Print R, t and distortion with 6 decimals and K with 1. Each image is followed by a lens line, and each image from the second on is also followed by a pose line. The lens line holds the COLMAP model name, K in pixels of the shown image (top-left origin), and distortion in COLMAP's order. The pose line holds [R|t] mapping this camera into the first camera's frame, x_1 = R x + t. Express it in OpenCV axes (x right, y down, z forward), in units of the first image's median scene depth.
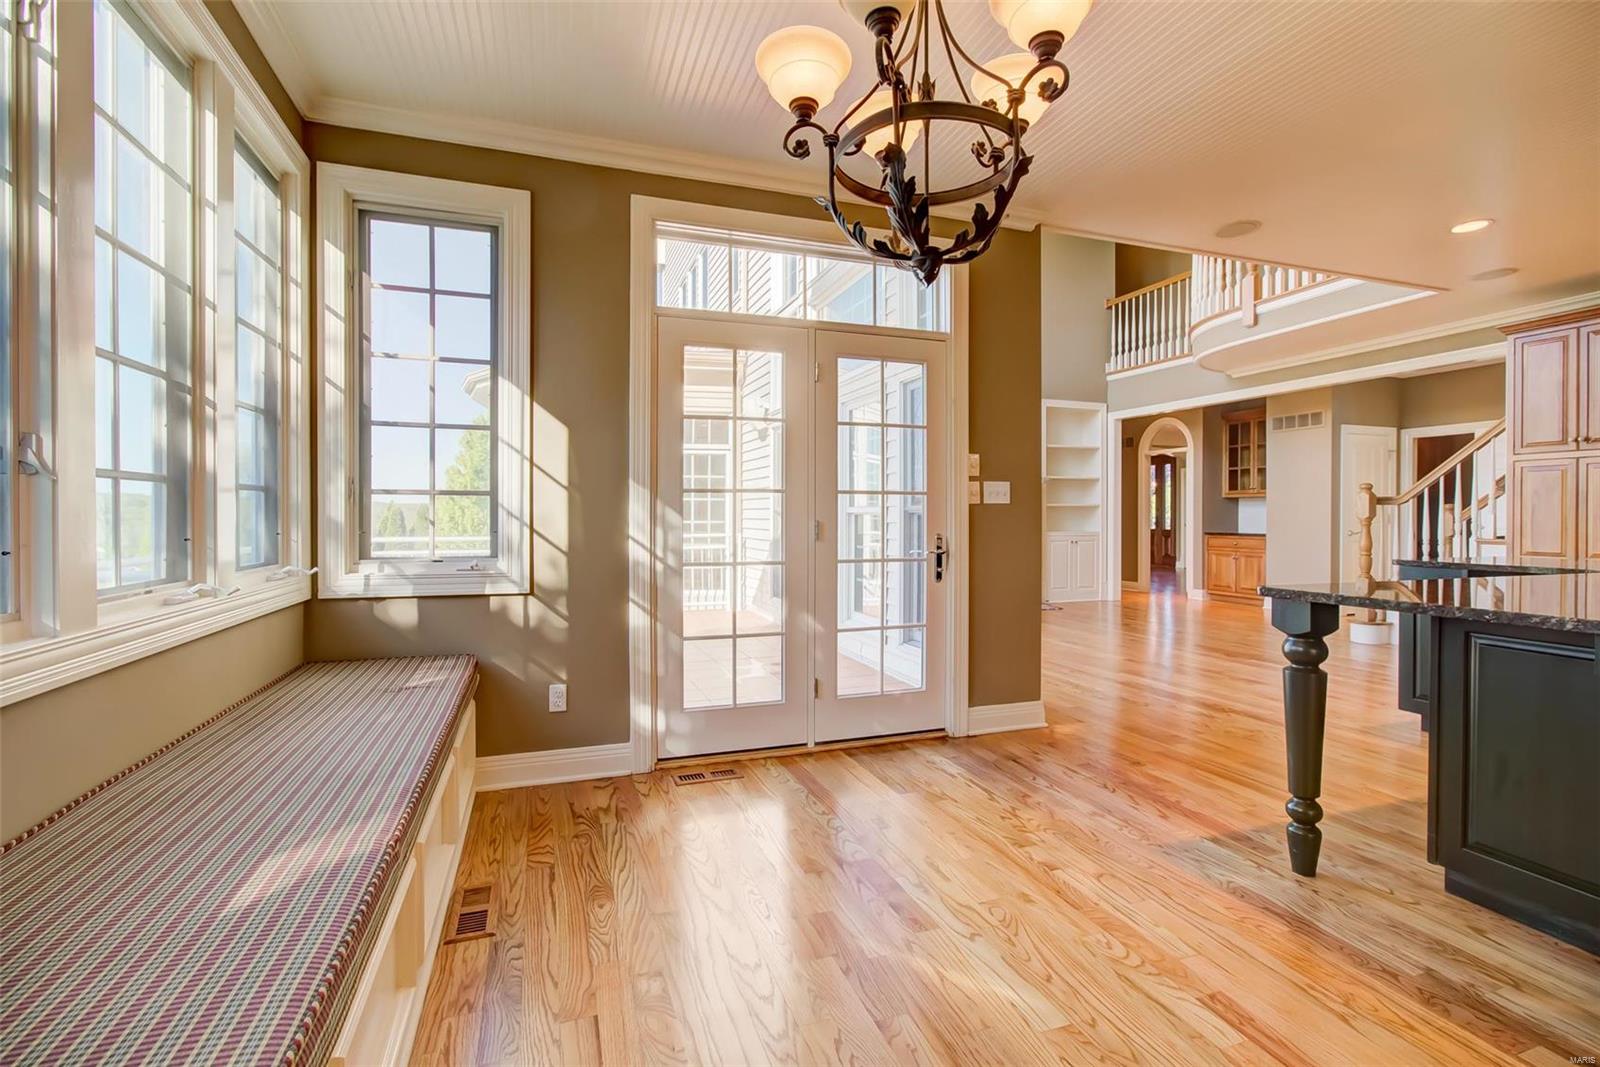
lens RADIAL K [[733.2, 0, 802.6], [0, 733.2, 517.6], [0, 0, 1]] dist [-0.000060, 0.000557]
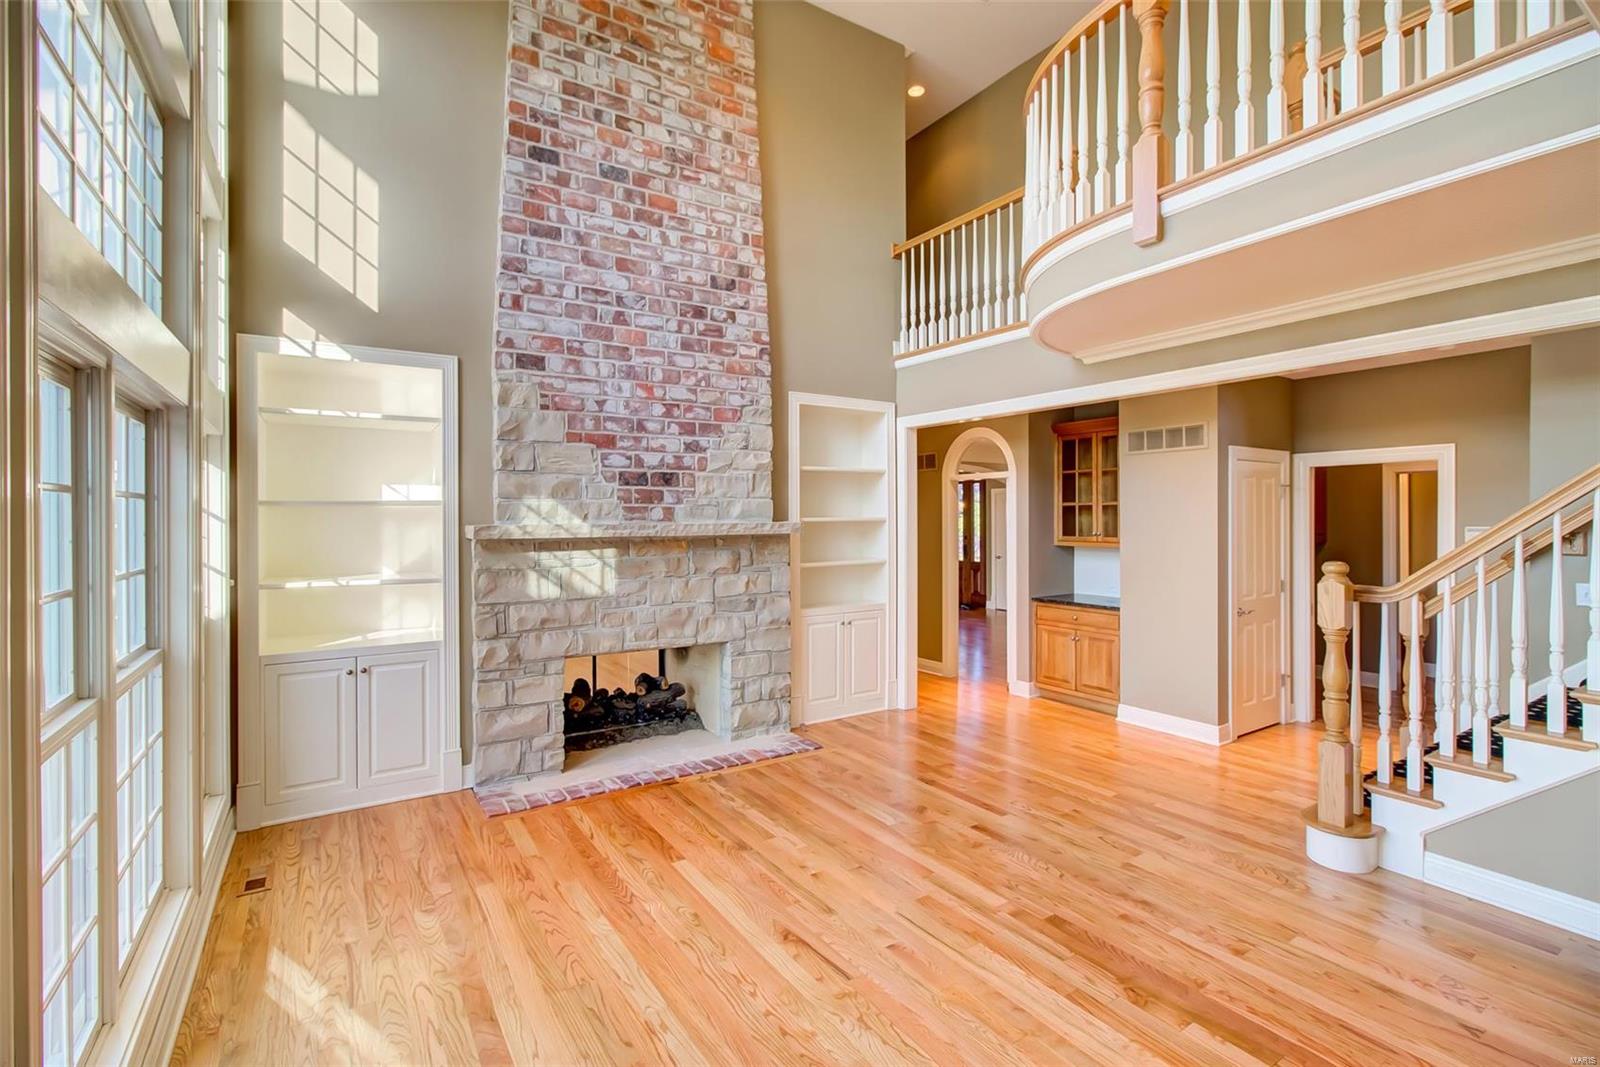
lens RADIAL K [[772.6, 0, 803.3], [0, 772.6, 509.7], [0, 0, 1]] dist [-0.003036, 0.000433]
pose [[0.969854, -0.000096, 0.243686, 0.176203], [0.004315, 0.999850, -0.016777, -0.052417], [-0.243648, 0.017323, 0.969709, 0.372892]]
